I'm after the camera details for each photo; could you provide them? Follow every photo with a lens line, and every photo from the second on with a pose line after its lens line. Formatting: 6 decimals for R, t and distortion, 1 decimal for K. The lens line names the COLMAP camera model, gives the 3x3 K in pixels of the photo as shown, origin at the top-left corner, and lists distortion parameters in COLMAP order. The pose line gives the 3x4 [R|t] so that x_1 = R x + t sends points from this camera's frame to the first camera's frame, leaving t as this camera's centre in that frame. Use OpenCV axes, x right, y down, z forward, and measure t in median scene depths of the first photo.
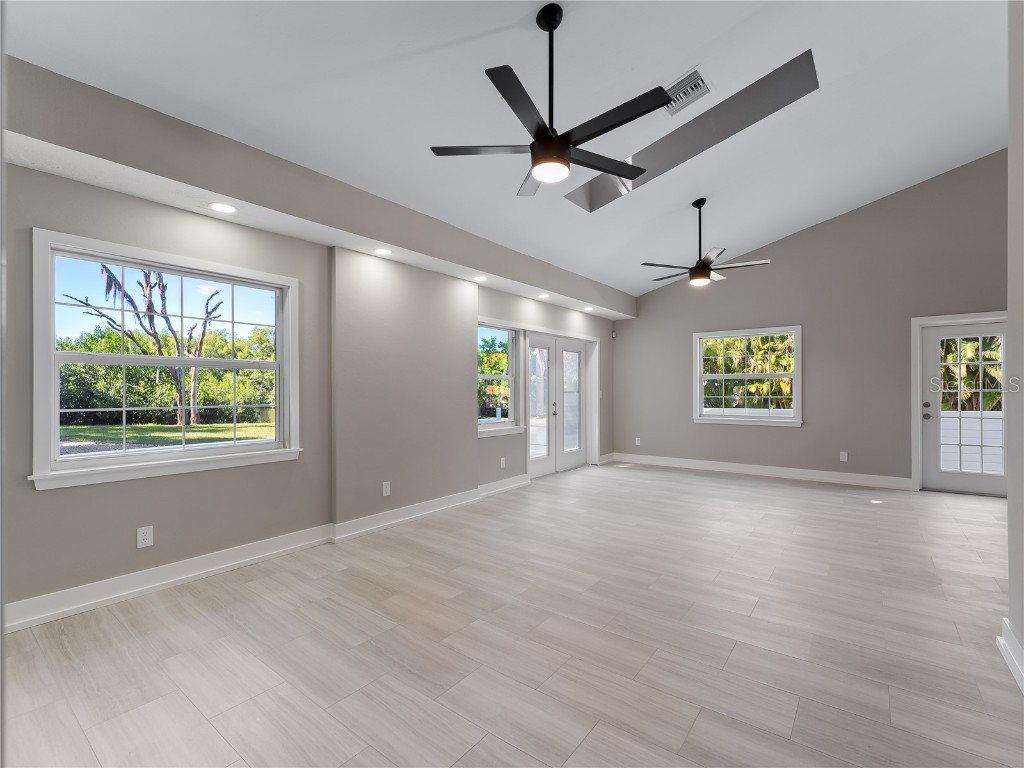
lens RADIAL K [[469.2, 0, 518.6], [0, 469.2, 387.1], [0, 0, 1]] dist [-0.002967, -0.000418]
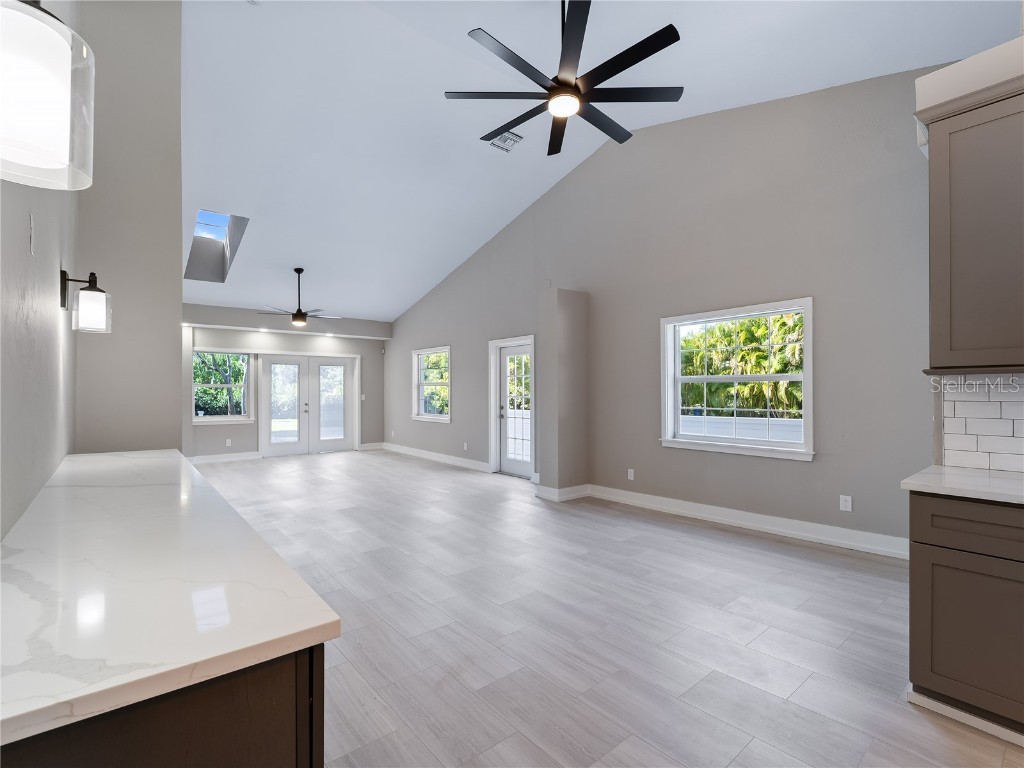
lens RADIAL K [[469.2, 0, 510.6], [0, 469.2, 389.6], [0, 0, 1]] dist [-0.002967, -0.000418]
pose [[0.973253, 0.000980, -0.229734, 0.931536], [0.000129, 0.999988, 0.004811, -0.013826], [0.229736, -0.004712, 0.973242, -0.204101]]
